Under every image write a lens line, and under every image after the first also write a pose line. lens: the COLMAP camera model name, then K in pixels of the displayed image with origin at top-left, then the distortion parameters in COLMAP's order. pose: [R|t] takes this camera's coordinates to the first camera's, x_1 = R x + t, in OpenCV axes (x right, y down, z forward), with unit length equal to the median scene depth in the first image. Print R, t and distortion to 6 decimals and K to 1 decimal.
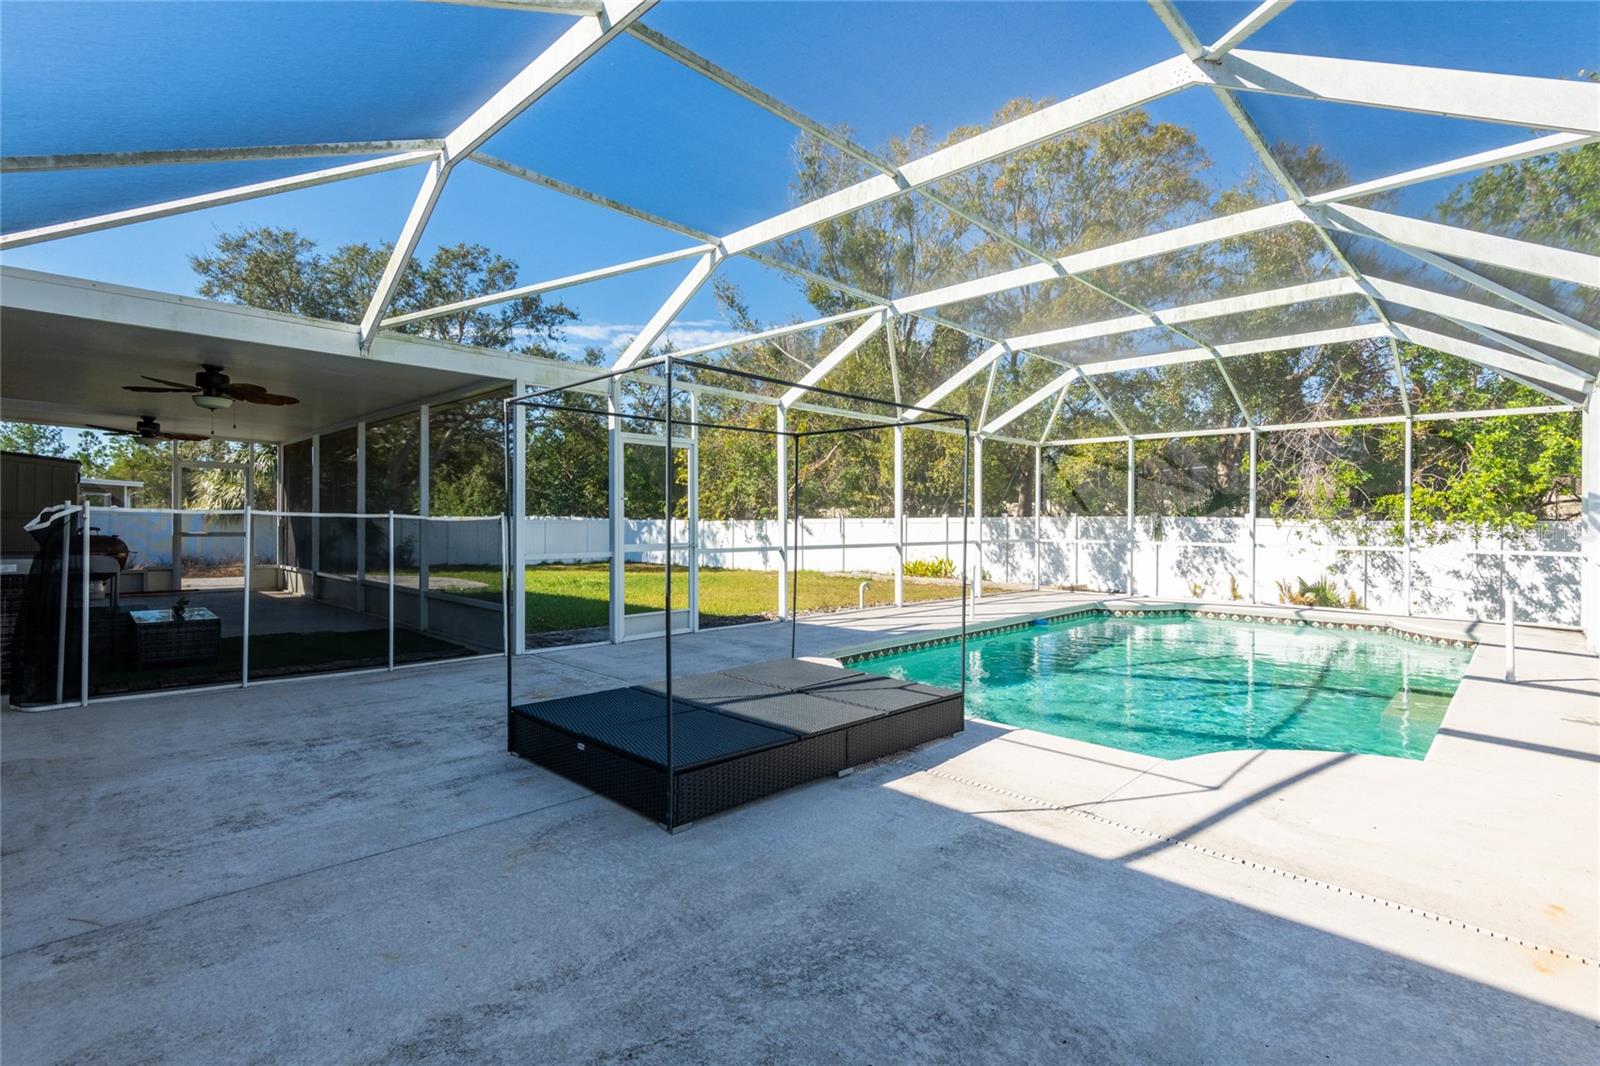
lens RADIAL K [[737.0, 0, 800.4], [0, 737.0, 523.1], [0, 0, 1]] dist [0.028947, -0.014512]
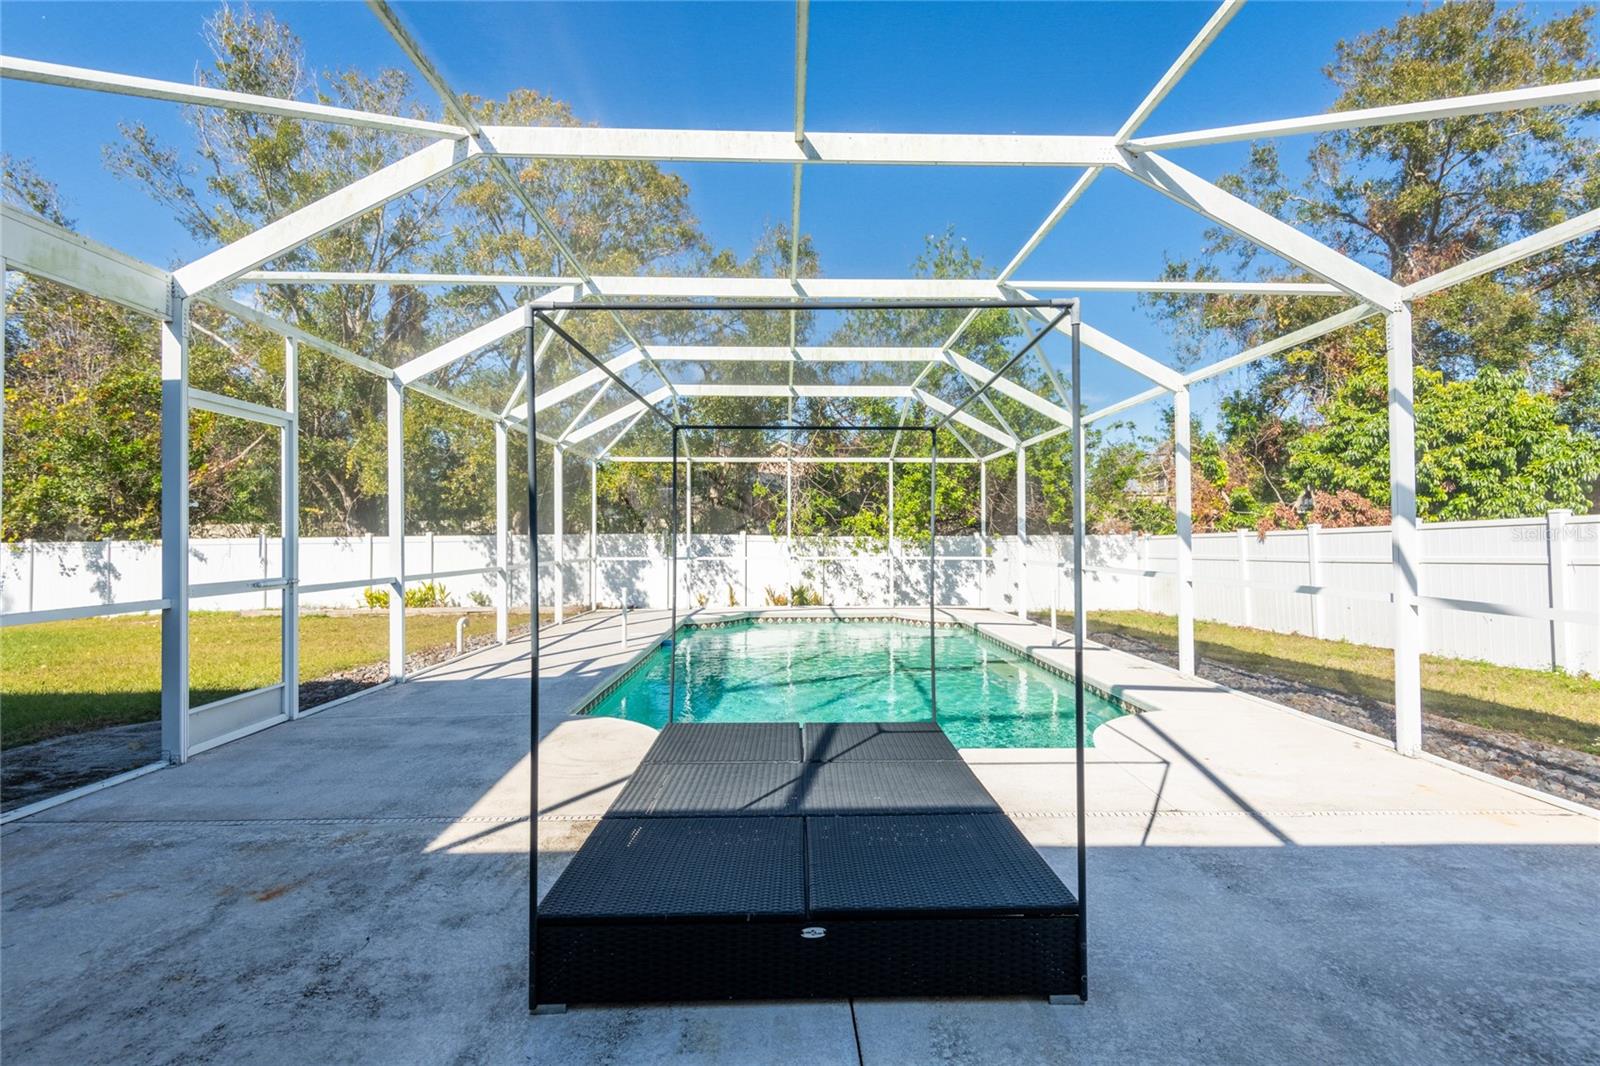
lens RADIAL K [[737.0, 0, 796.3], [0, 737.0, 523.3], [0, 0, 1]] dist [0.028947, -0.014512]
pose [[0.703552, 0.007346, 0.710606, -0.195584], [0.009620, 0.999756, -0.019860, -0.001646], [-0.710579, 0.020809, 0.703310, 0.161646]]
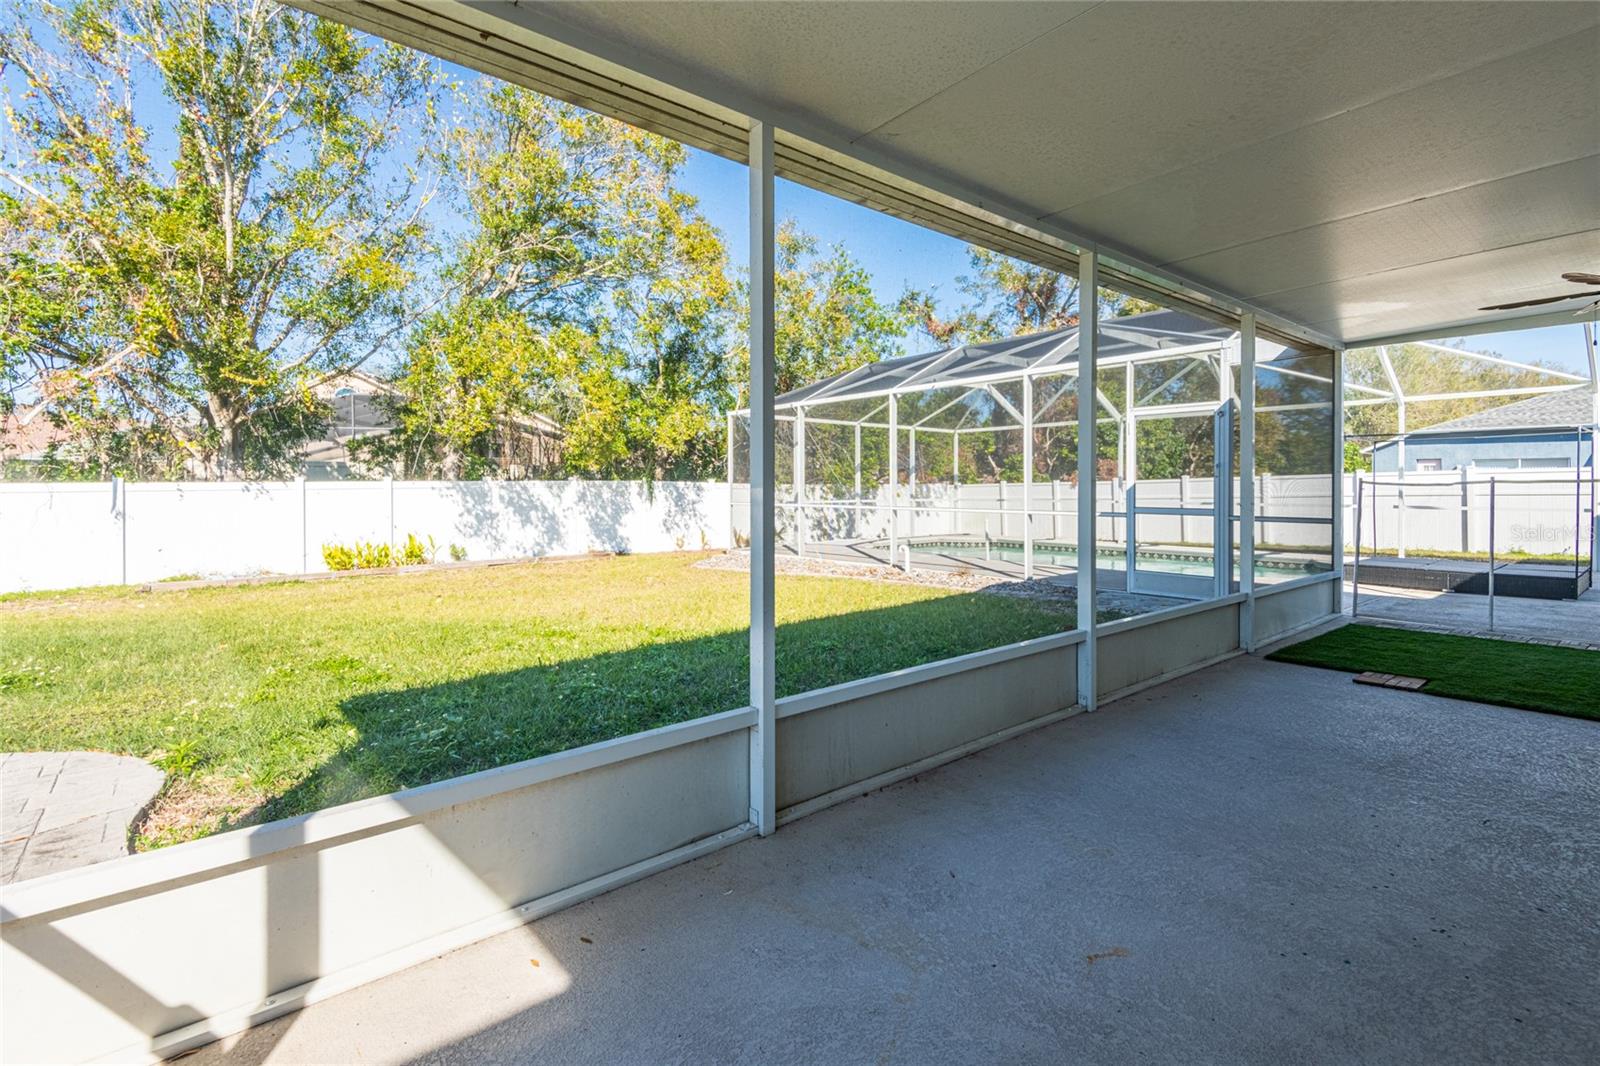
lens RADIAL K [[737.0, 0, 805.5], [0, 737.0, 492.5], [0, 0, 1]] dist [0.028947, -0.014512]
pose [[0.108998, -0.012512, 0.993963, -0.805623], [0.005873, 0.999911, 0.011943, -0.005016], [-0.994025, 0.004536, 0.109062, 0.872920]]
